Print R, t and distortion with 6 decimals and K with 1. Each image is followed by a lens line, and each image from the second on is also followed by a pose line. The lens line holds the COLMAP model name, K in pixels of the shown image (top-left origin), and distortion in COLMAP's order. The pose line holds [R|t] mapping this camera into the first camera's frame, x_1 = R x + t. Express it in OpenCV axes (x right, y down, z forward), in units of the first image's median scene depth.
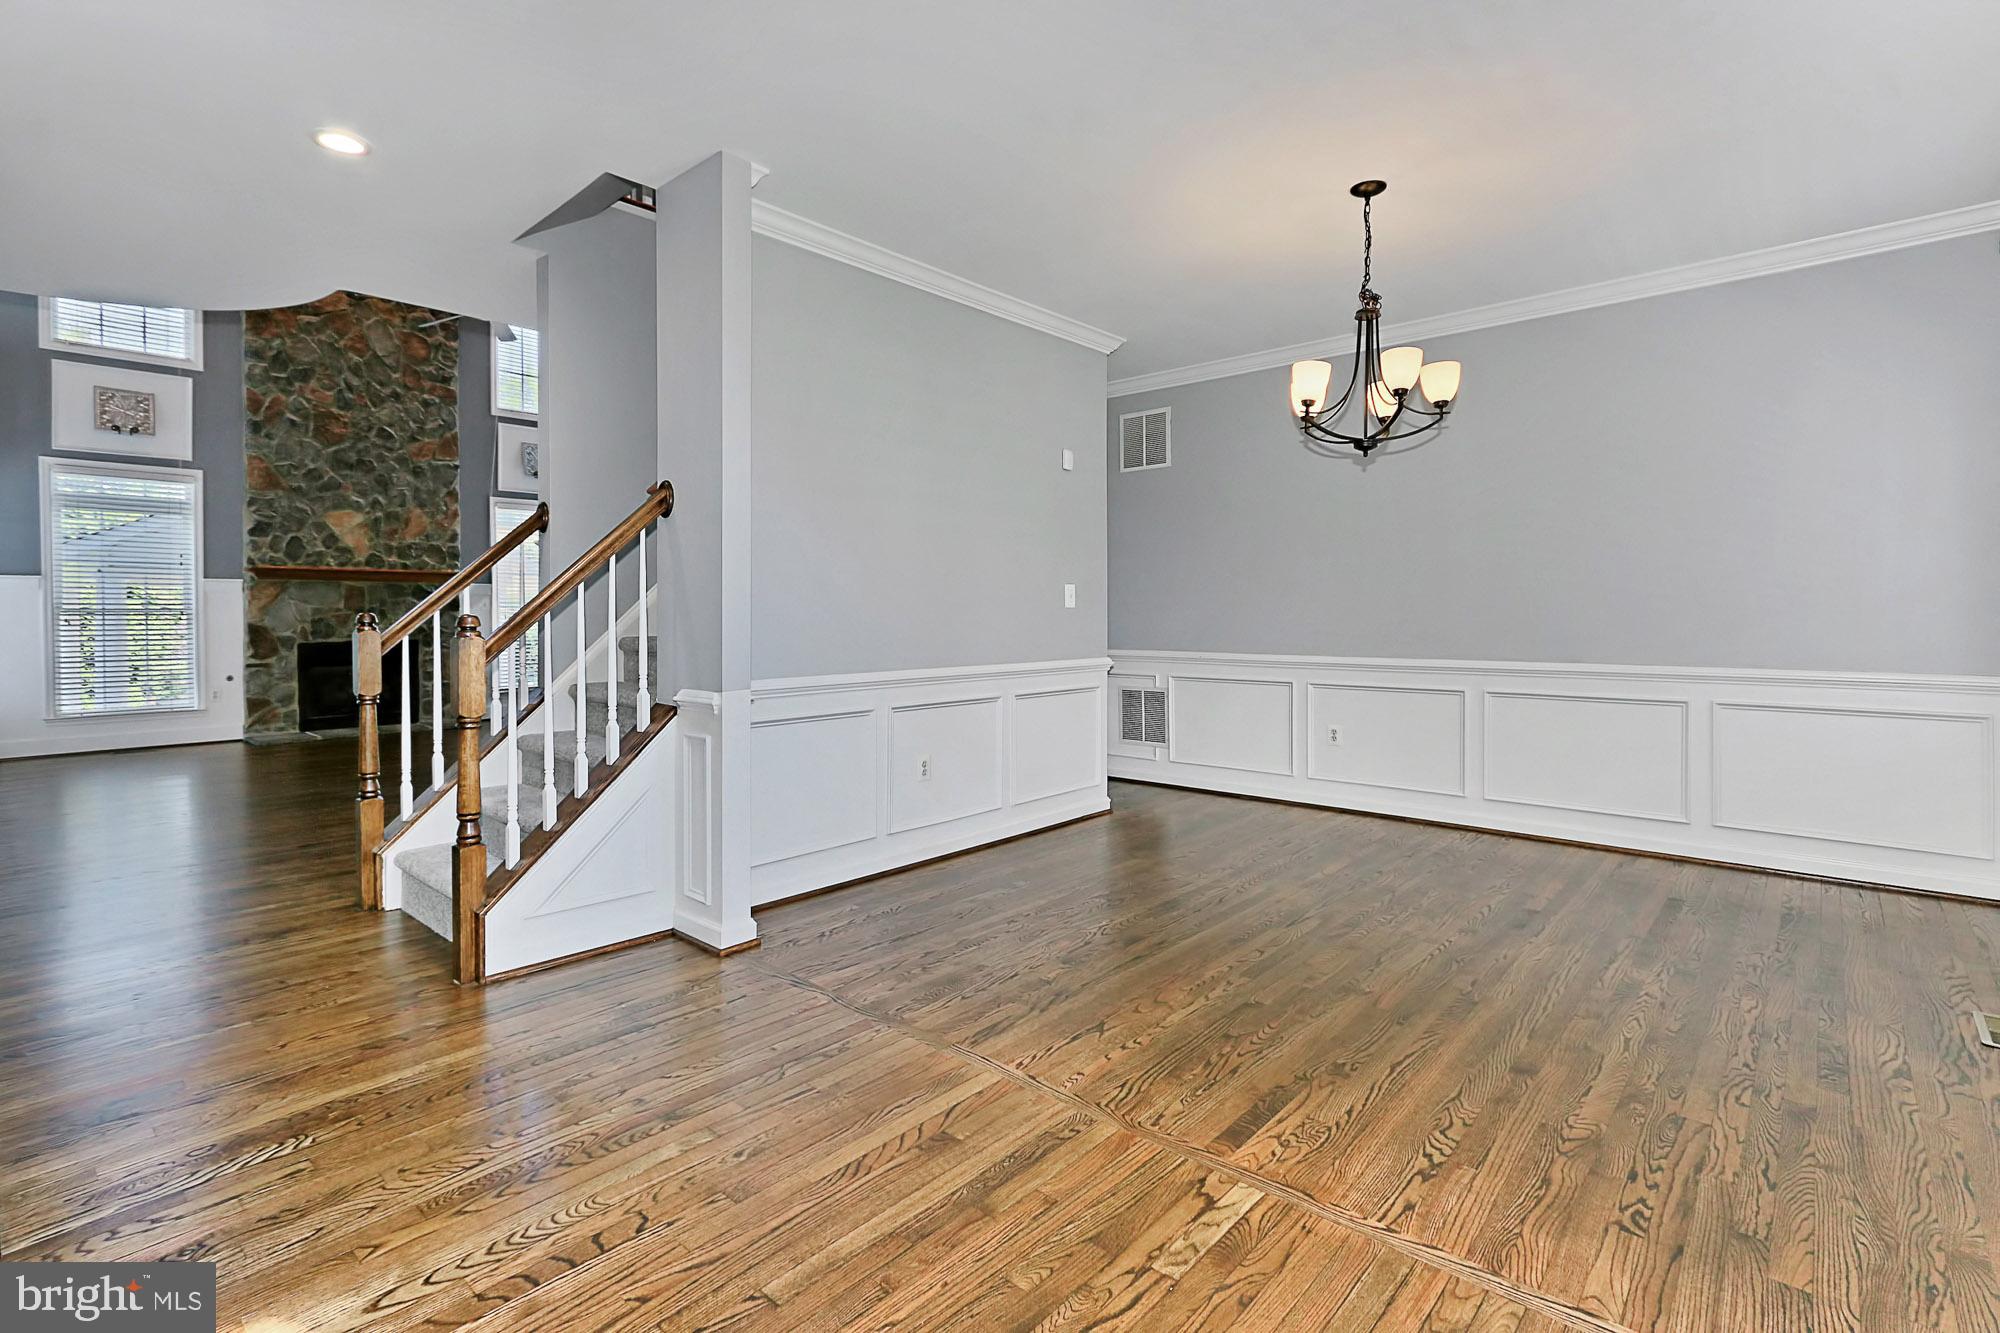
lens RADIAL K [[920.8, 0, 955.7], [0, 920.8, 621.9], [0, 0, 1]] dist [0.008092, 0.000141]
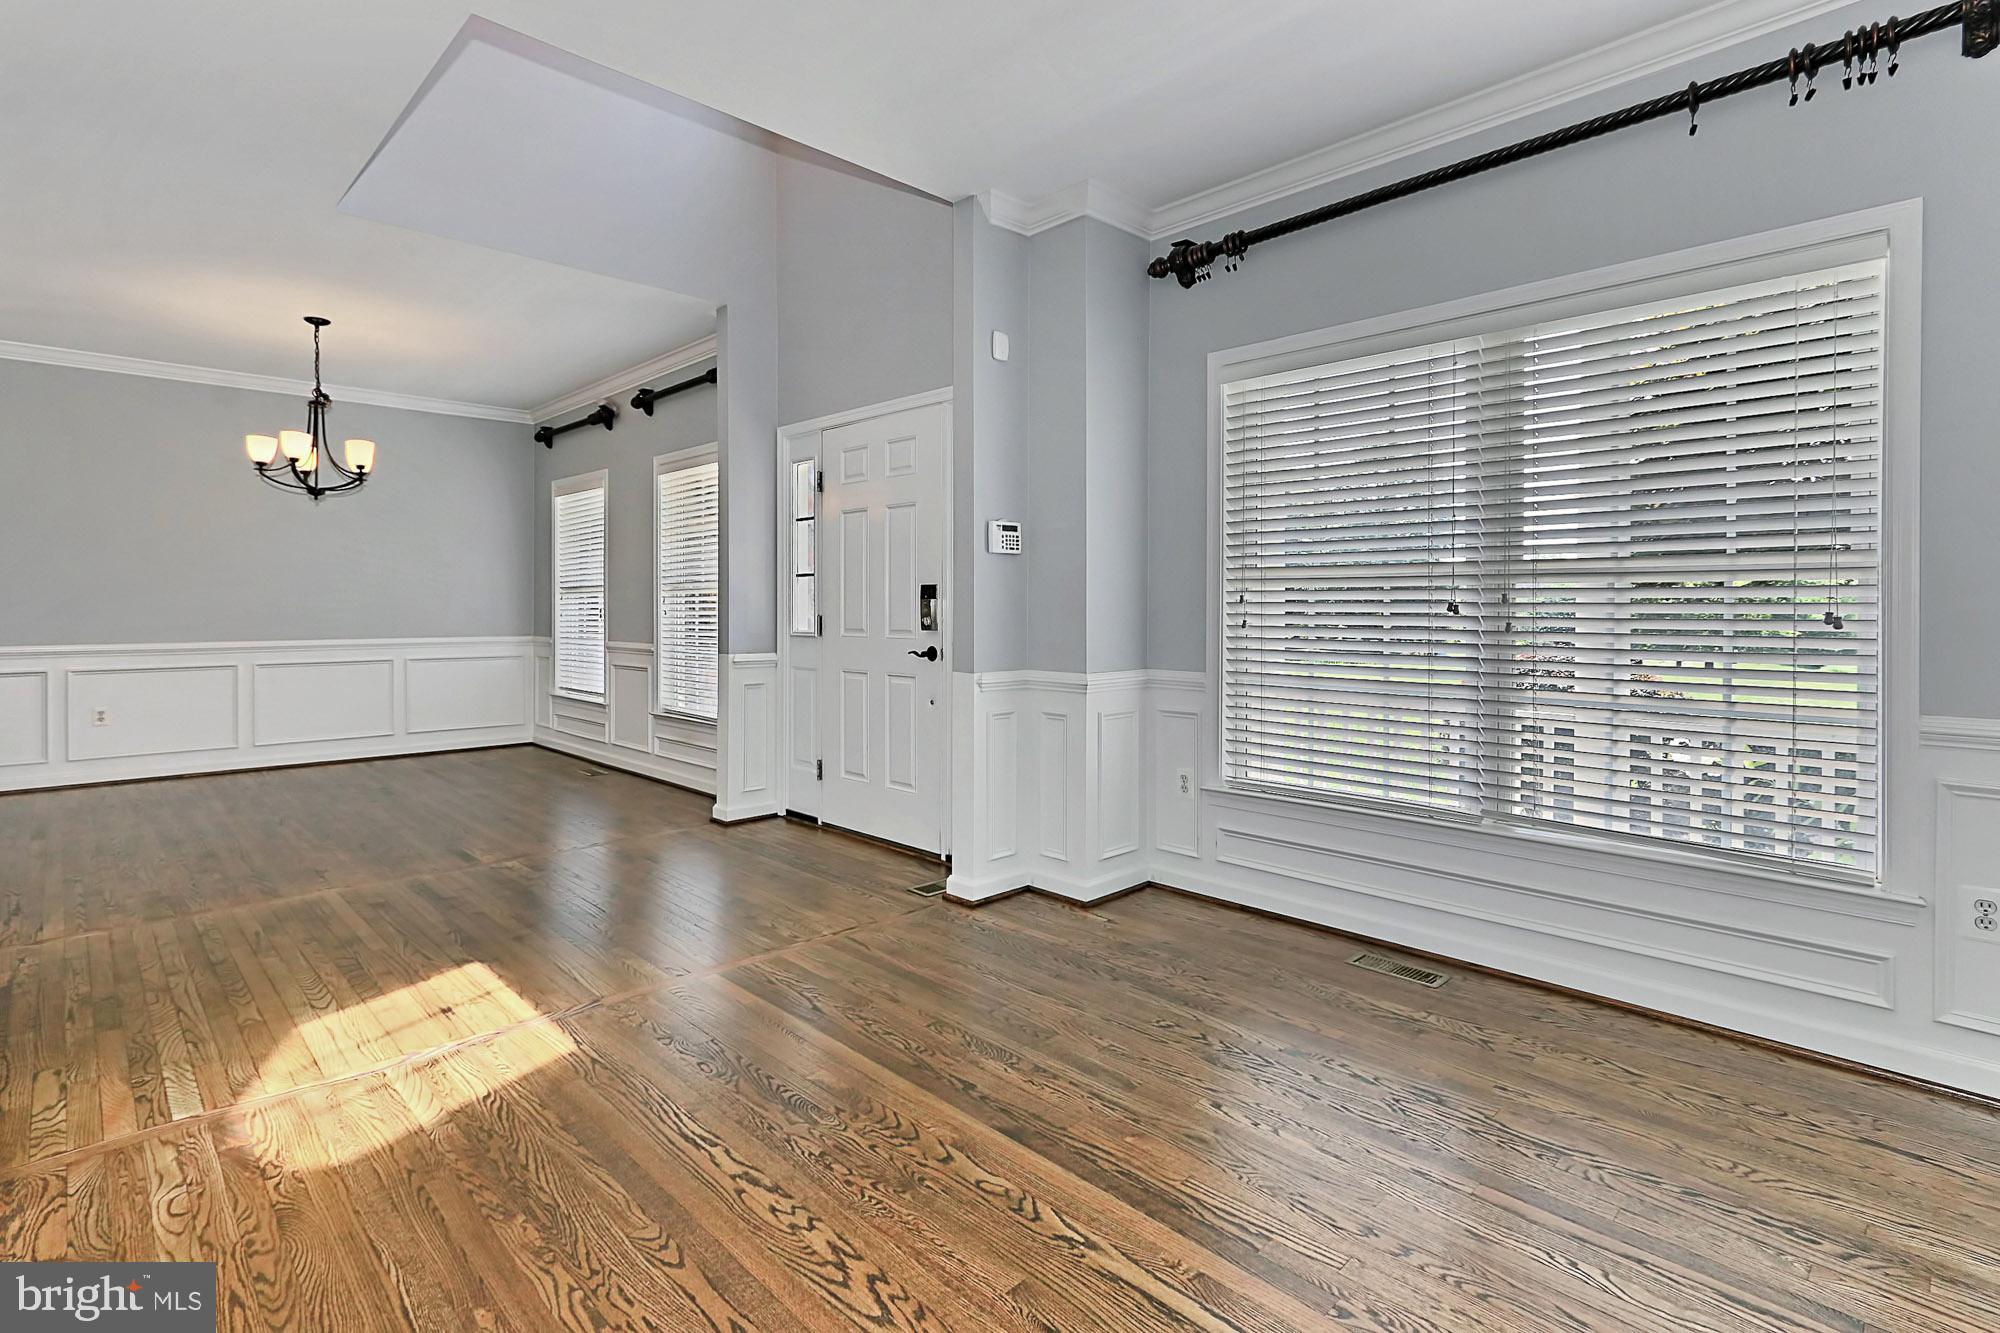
lens RADIAL K [[958.7, 0, 992.2], [0, 958.7, 610.3], [0, 0, 1]] dist [-0.001946, 0.000585]
pose [[0.032133, -0.002697, 0.999480, -1.067535], [0.006055, 0.999979, 0.002504, 0.002025], [-0.999465, 0.005972, 0.032149, -0.137170]]
